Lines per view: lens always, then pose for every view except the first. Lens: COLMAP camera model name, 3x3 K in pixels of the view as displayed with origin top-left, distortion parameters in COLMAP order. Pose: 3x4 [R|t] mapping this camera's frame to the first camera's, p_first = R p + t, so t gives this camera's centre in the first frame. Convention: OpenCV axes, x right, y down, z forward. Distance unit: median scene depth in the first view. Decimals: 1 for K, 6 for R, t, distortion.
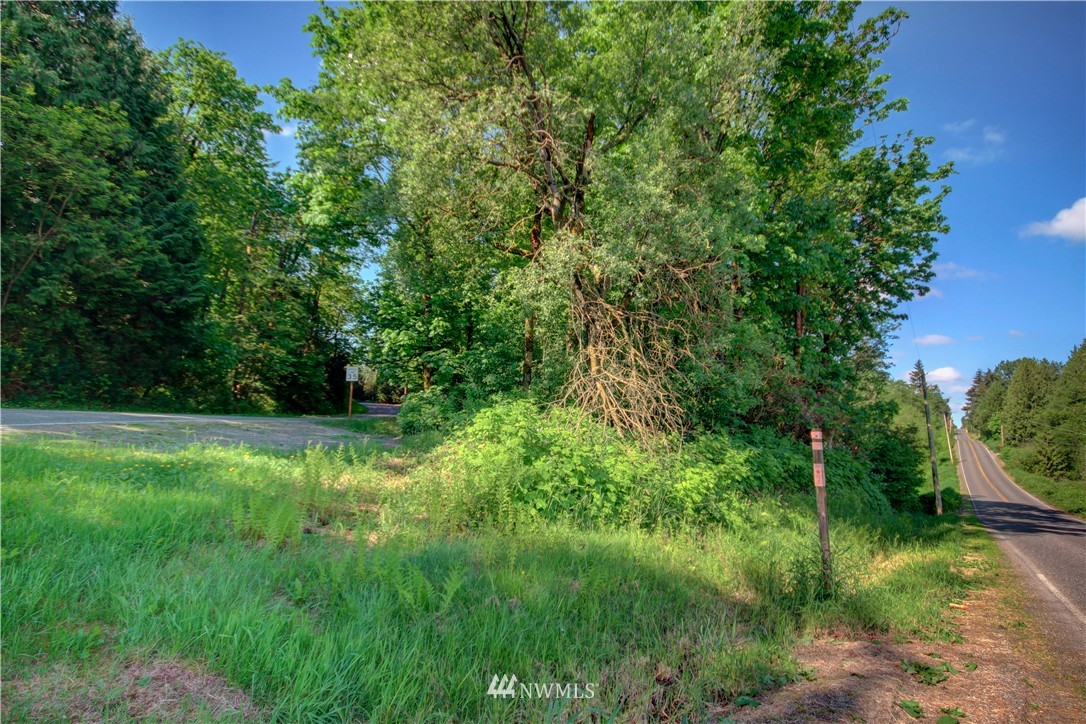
lens RADIAL K [[495.8, 0, 543.0], [0, 495.8, 362.0], [0, 0, 1]] dist [0.029974, -0.024708]
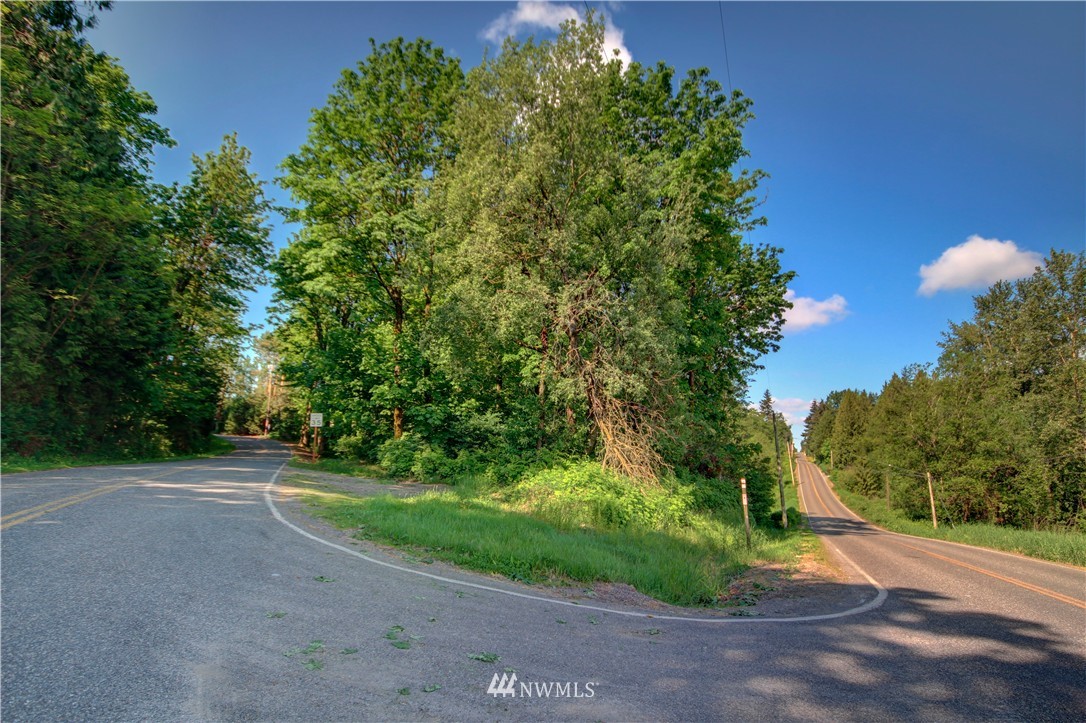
lens RADIAL K [[557.0, 0, 543.0], [0, 557.0, 361.5], [0, 0, 1]] dist [0.003965, 0.000362]
pose [[0.965167, 0.029718, 0.259942, -0.151809], [-0.020420, 0.999054, -0.038395, -0.041447], [-0.260837, 0.031749, 0.964861, -0.180110]]
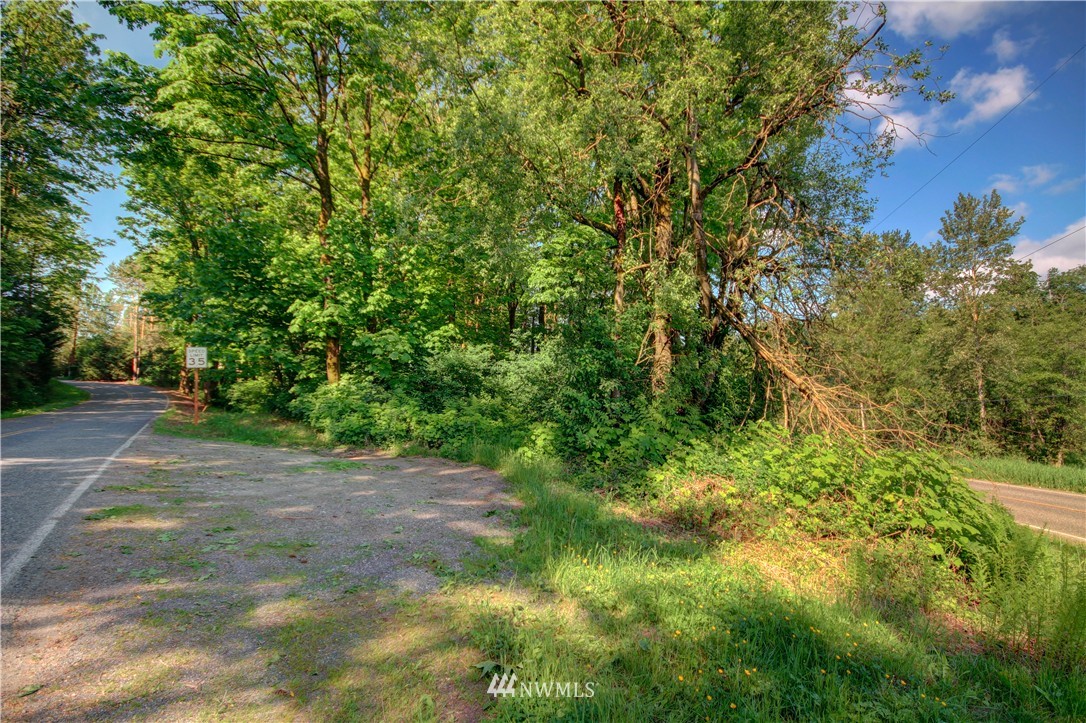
lens RADIAL K [[495.8, 0, 543.0], [0, 495.8, 361.5], [0, 0, 1]] dist [0.029974, -0.024708]
pose [[0.887281, -0.012076, 0.461071, -0.181483], [-0.020271, 0.997670, 0.065139, -0.016760], [-0.460784, -0.067143, 0.884969, 0.100845]]
